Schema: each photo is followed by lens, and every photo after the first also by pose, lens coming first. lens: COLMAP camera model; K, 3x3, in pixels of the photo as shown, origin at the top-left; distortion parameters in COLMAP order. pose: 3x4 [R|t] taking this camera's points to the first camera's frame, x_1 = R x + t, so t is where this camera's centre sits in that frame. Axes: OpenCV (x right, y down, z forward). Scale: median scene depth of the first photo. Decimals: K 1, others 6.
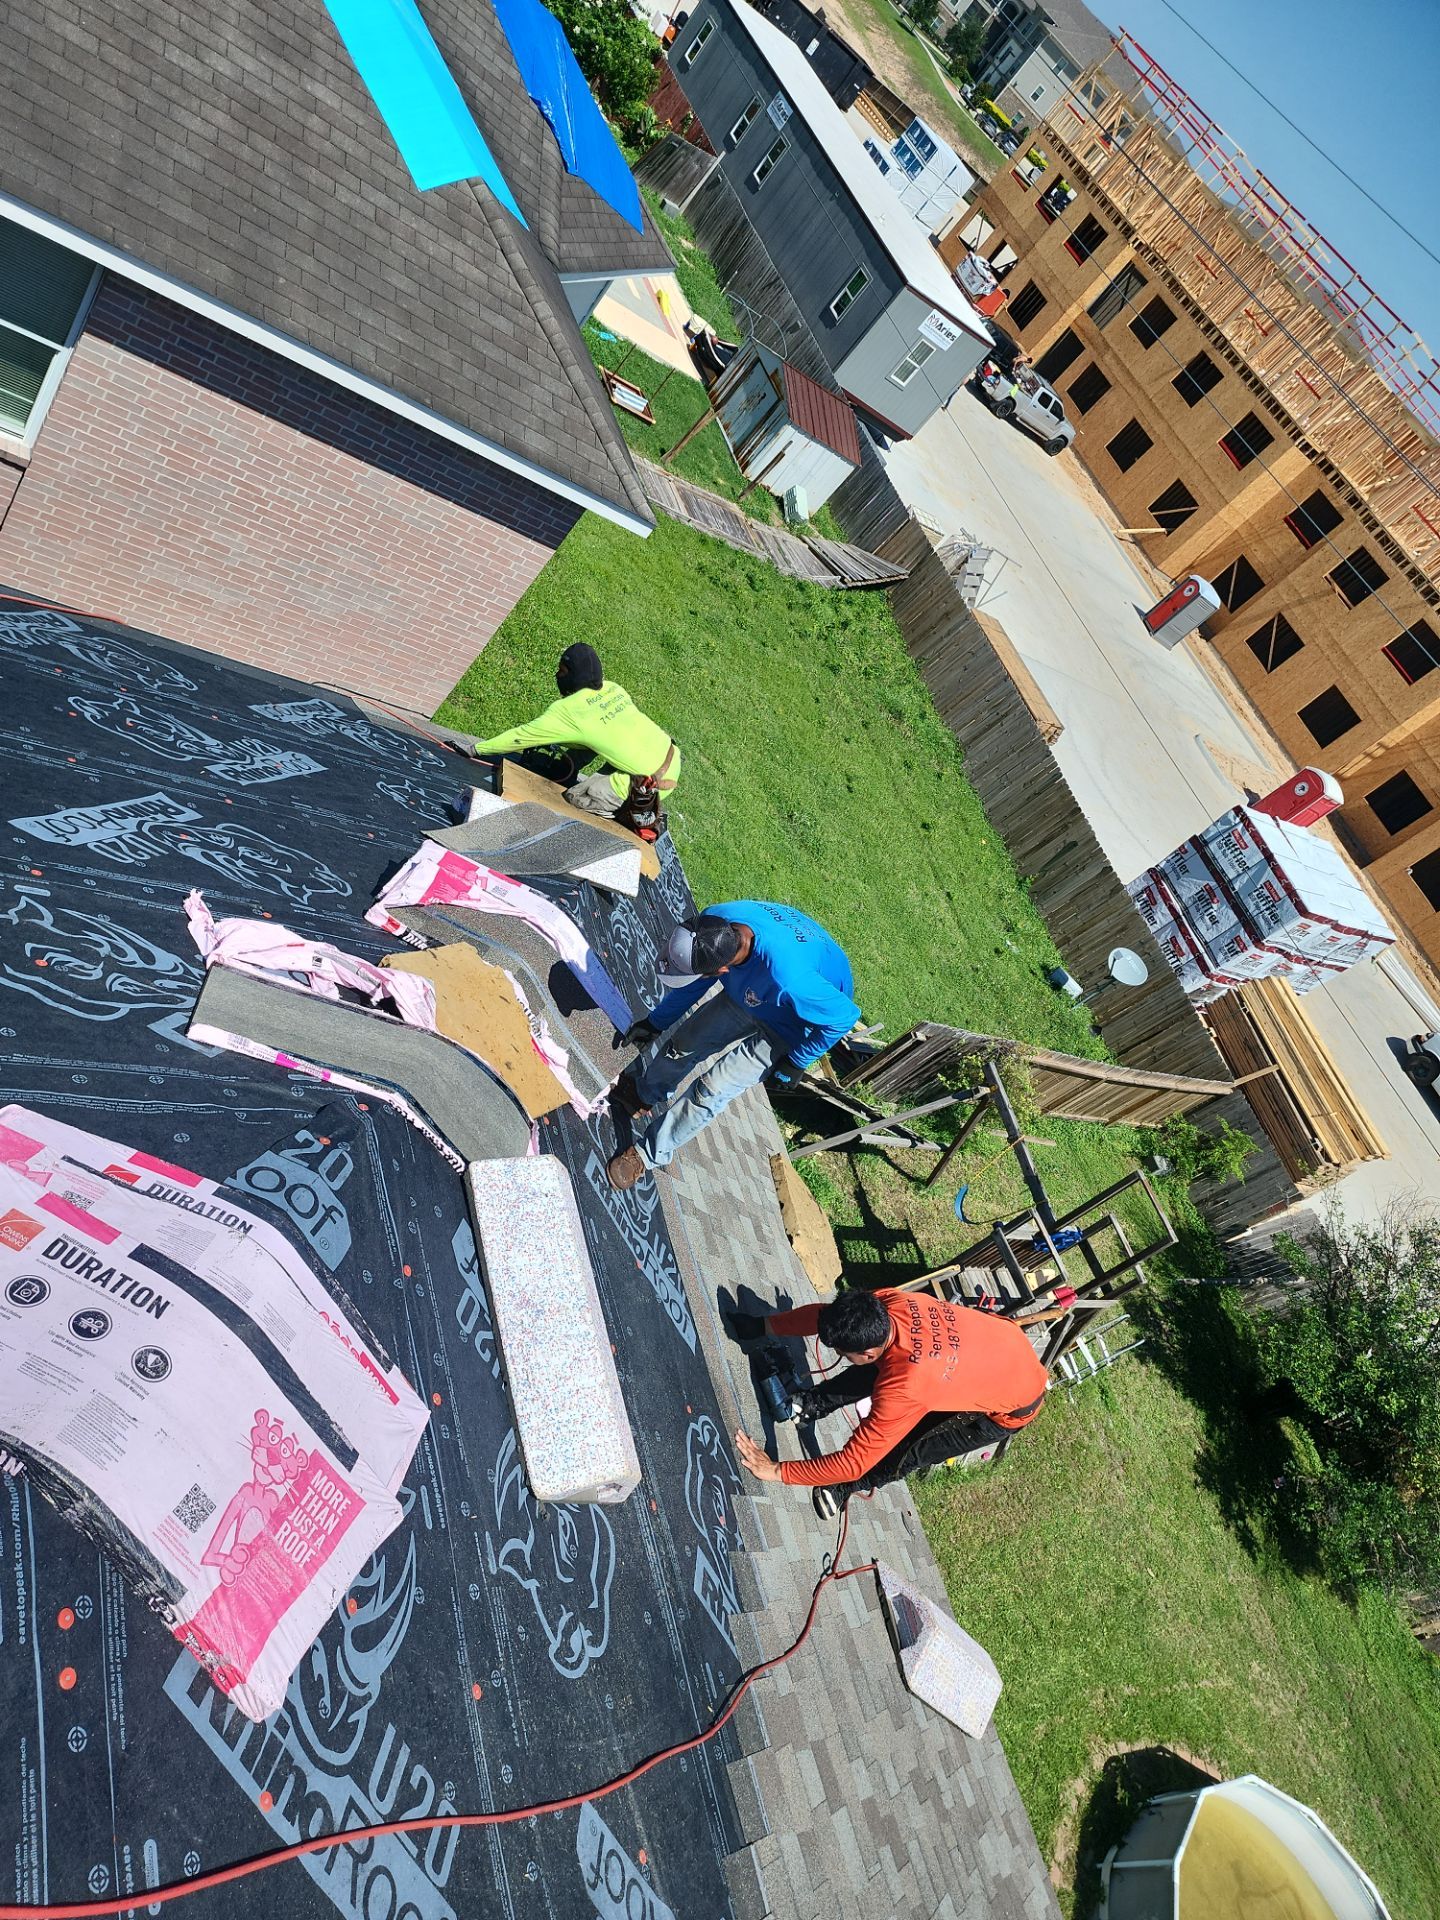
lens RADIAL K [[1266.6, 0, 719.4], [0, 1266.6, 968.4], [0, 0, 1]] dist [0.079523, -0.064650]
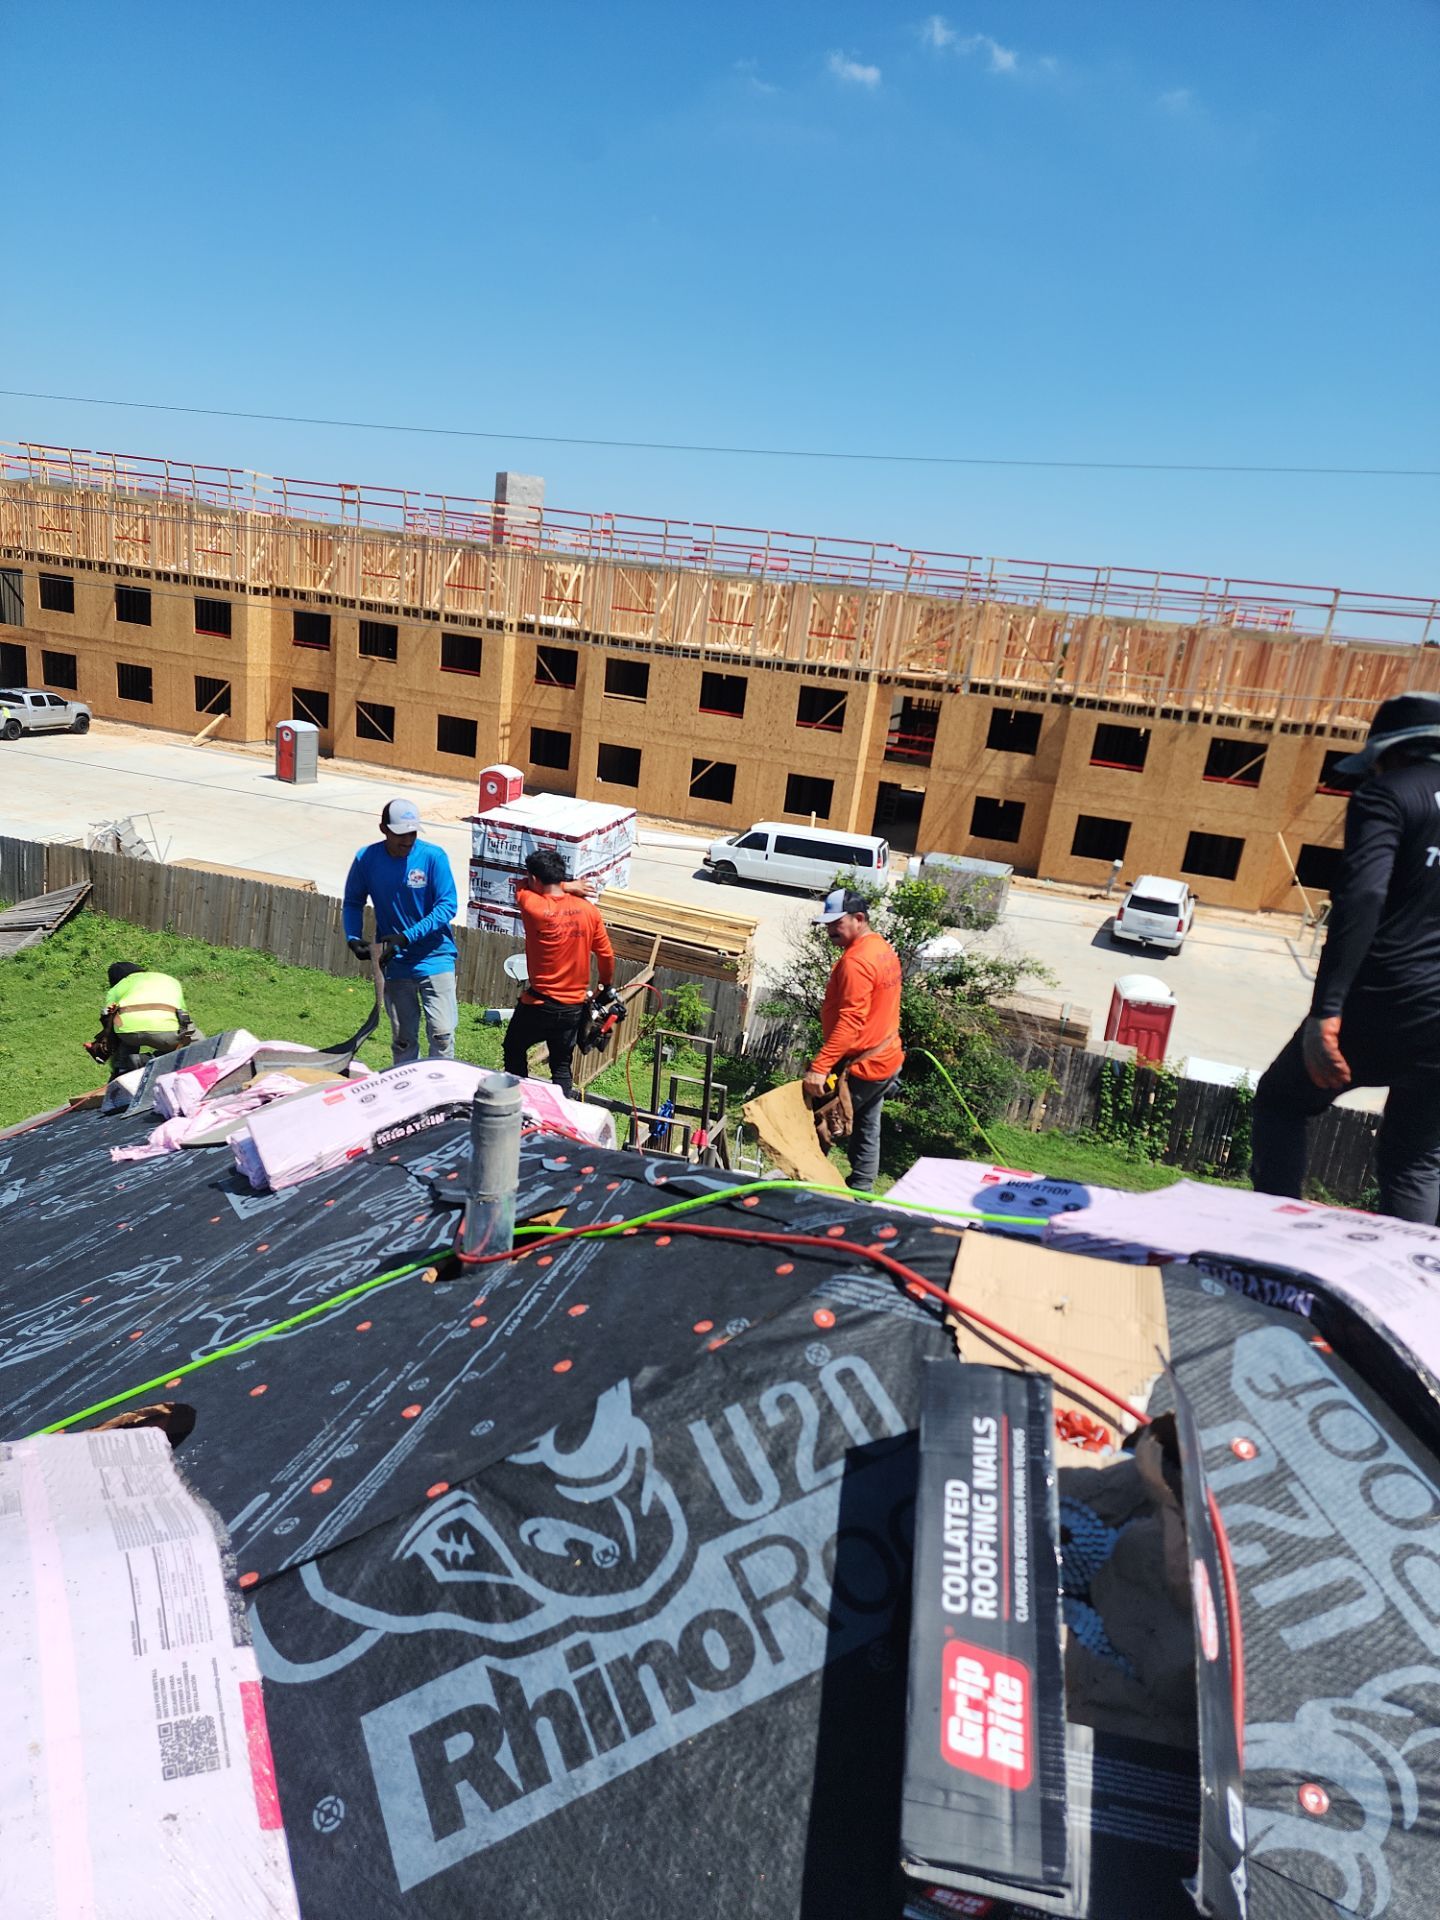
lens RADIAL K [[1266.6, 0, 733.6], [0, 1266.6, 983.2], [0, 0, 1]] dist [0.079523, -0.064650]
pose [[0.547736, -0.711804, 0.439682, -0.068289], [0.756588, 0.645748, 0.102883, 0.024732], [-0.357156, 0.276305, 0.892242, -0.074096]]
